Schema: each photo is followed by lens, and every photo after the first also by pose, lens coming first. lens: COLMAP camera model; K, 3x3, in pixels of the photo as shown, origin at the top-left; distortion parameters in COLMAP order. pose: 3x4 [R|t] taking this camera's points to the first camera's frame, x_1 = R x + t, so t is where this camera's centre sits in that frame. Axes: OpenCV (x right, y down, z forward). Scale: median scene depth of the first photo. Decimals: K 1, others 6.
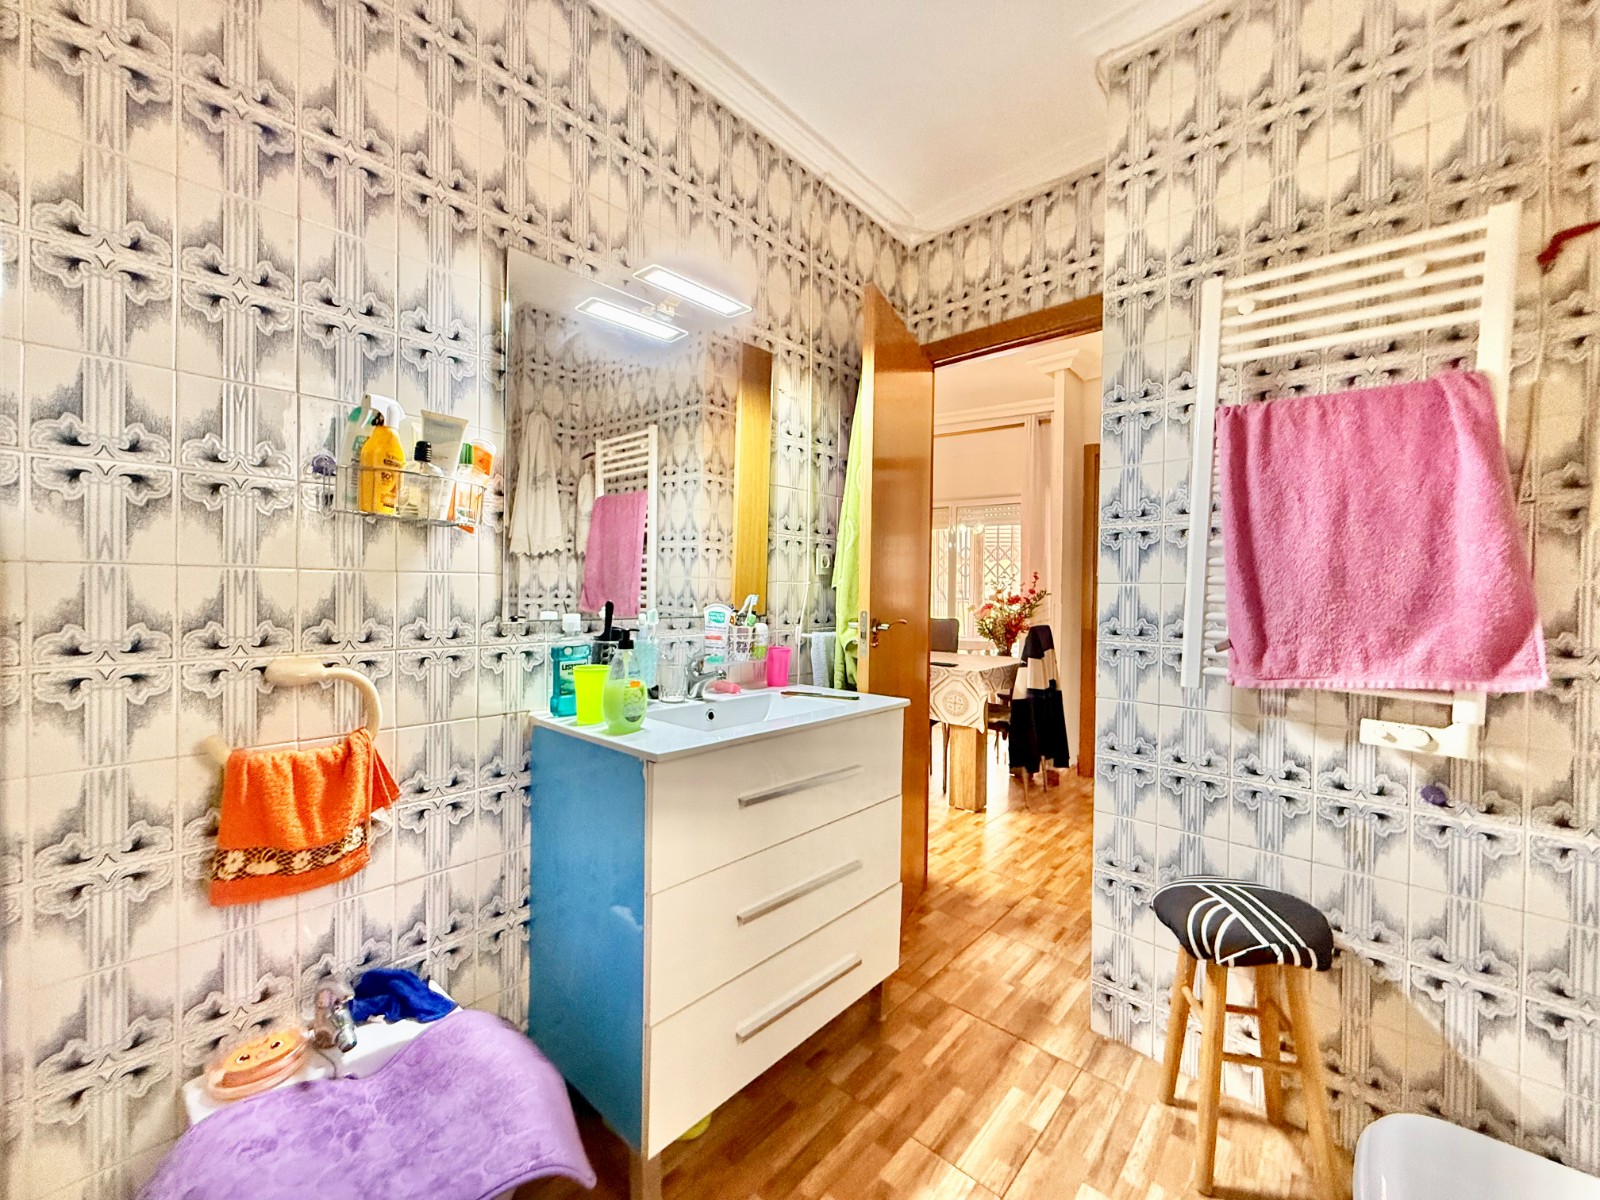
lens RADIAL K [[636.2, 0, 792.4], [0, 636.2, 598.9], [0, 0, 1]] dist [0.000098, -0.000139]
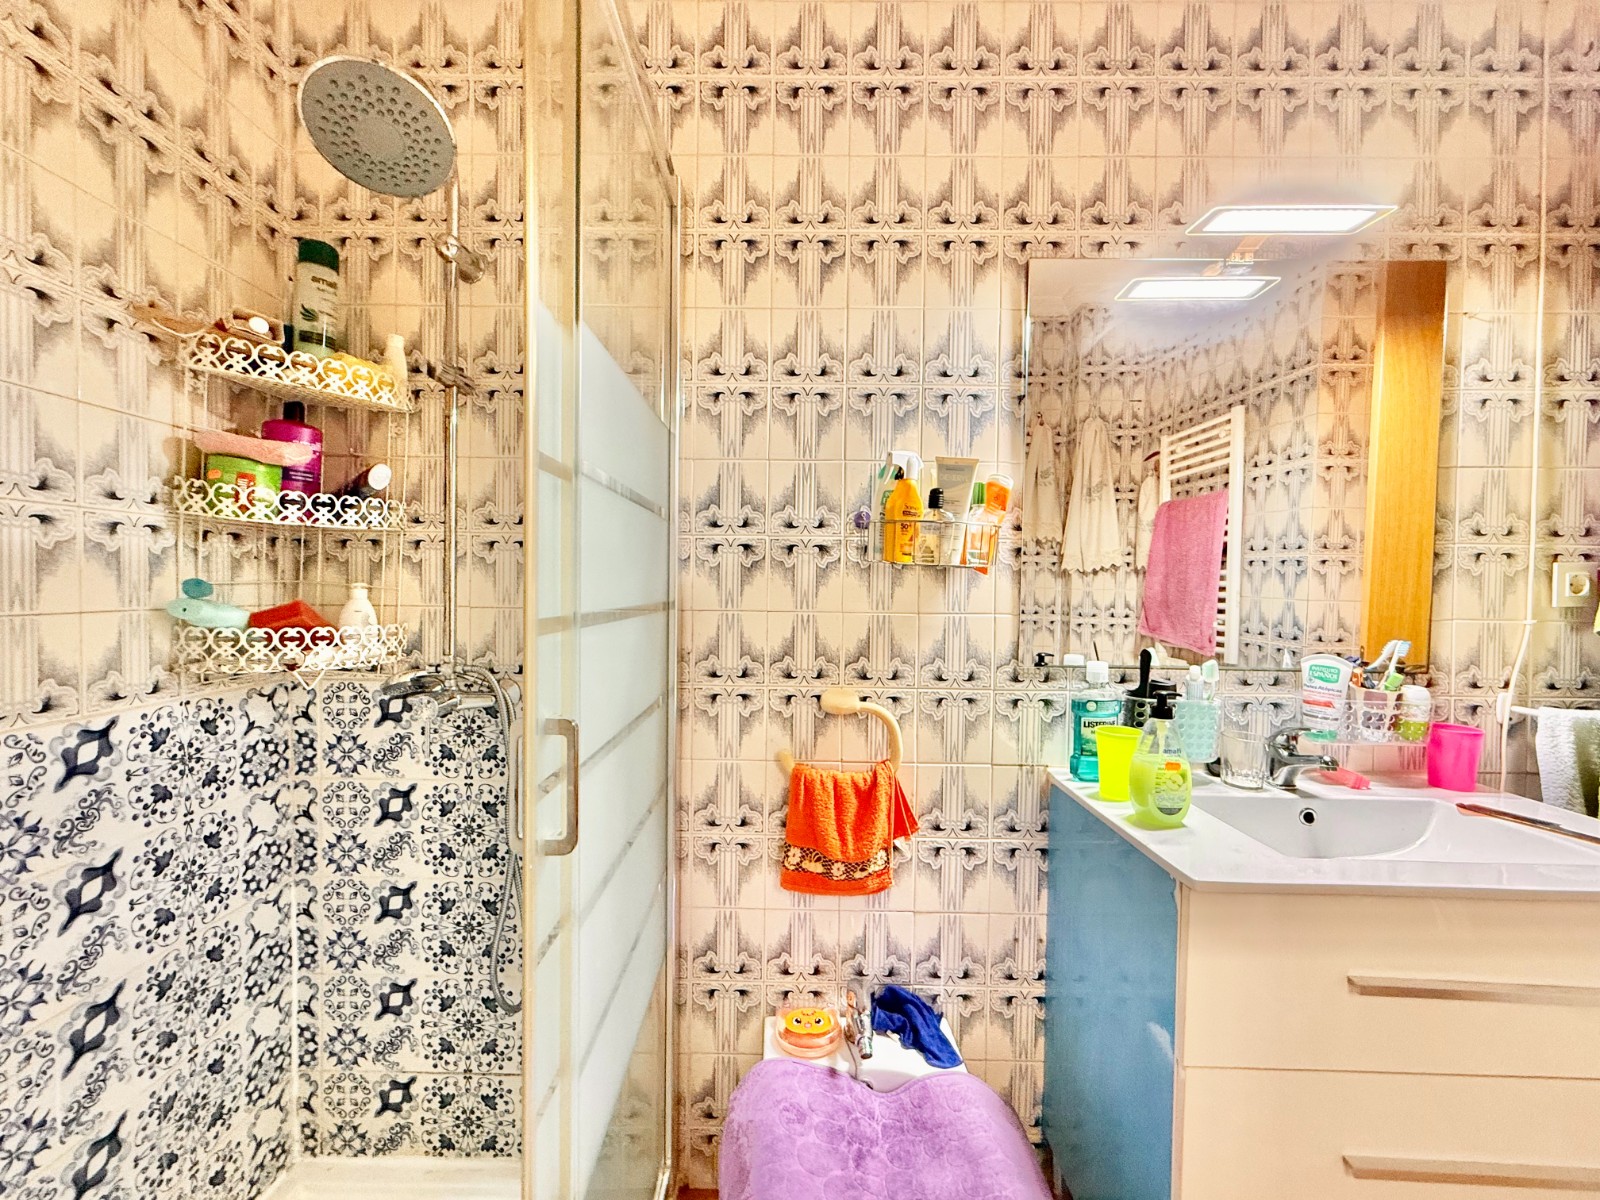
lens RADIAL K [[636.2, 0, 792.4], [0, 636.2, 598.9], [0, 0, 1]] dist [0.000098, -0.000139]
pose [[0.662503, 0.009841, -0.748995, 0.019826], [-0.013658, 0.999906, 0.001057, -0.057874], [0.748935, 0.009529, 0.662575, 0.134438]]
